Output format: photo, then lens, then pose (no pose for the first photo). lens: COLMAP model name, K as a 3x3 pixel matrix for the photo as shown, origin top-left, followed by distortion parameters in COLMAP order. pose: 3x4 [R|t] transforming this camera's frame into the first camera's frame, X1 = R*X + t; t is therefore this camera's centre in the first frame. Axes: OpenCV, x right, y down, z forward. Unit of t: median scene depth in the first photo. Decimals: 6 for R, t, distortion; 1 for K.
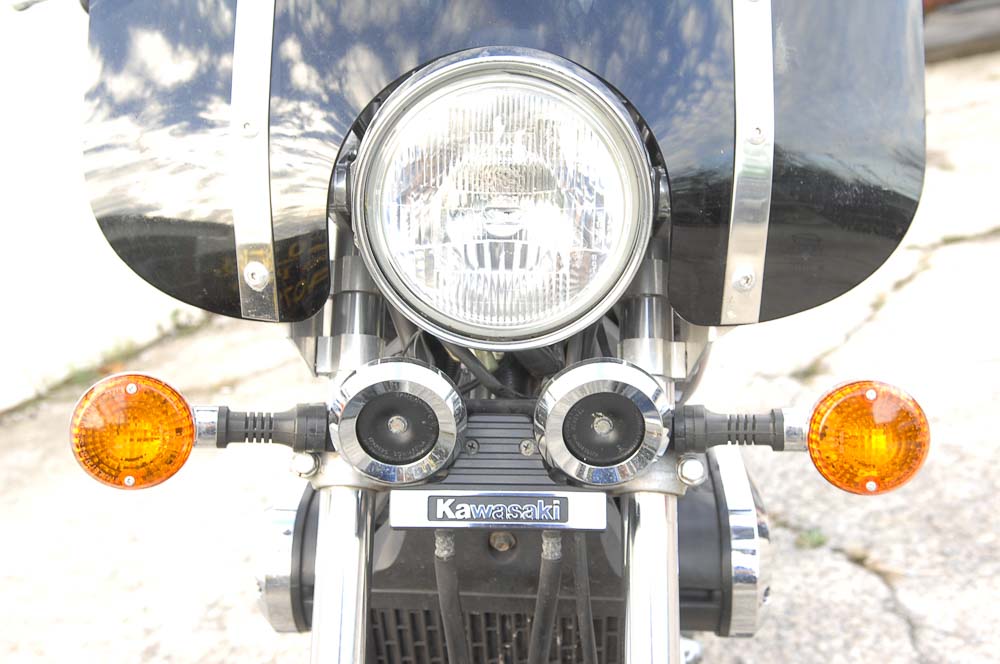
lens RADIAL K [[1196.2, 0, 500.0], [0, 1196.2, 332.0], [0, 0, 1]] dist [0.065519, 0.011364]
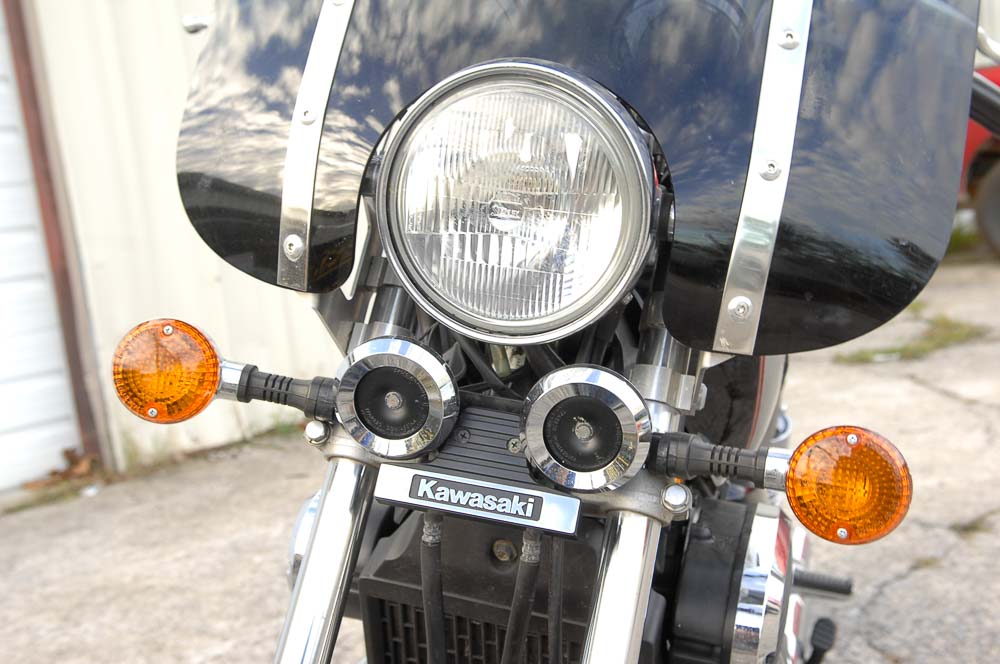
lens RADIAL K [[1156.9, 0, 500.0], [0, 1156.9, 332.0], [0, 0, 1]] dist [0.055094, 0.035785]
pose [[0.970928, 0.137682, -0.195813, 0.194715], [-0.158195, 0.982997, -0.093229, 0.096272], [0.179648, 0.121495, 0.976200, 0.004721]]
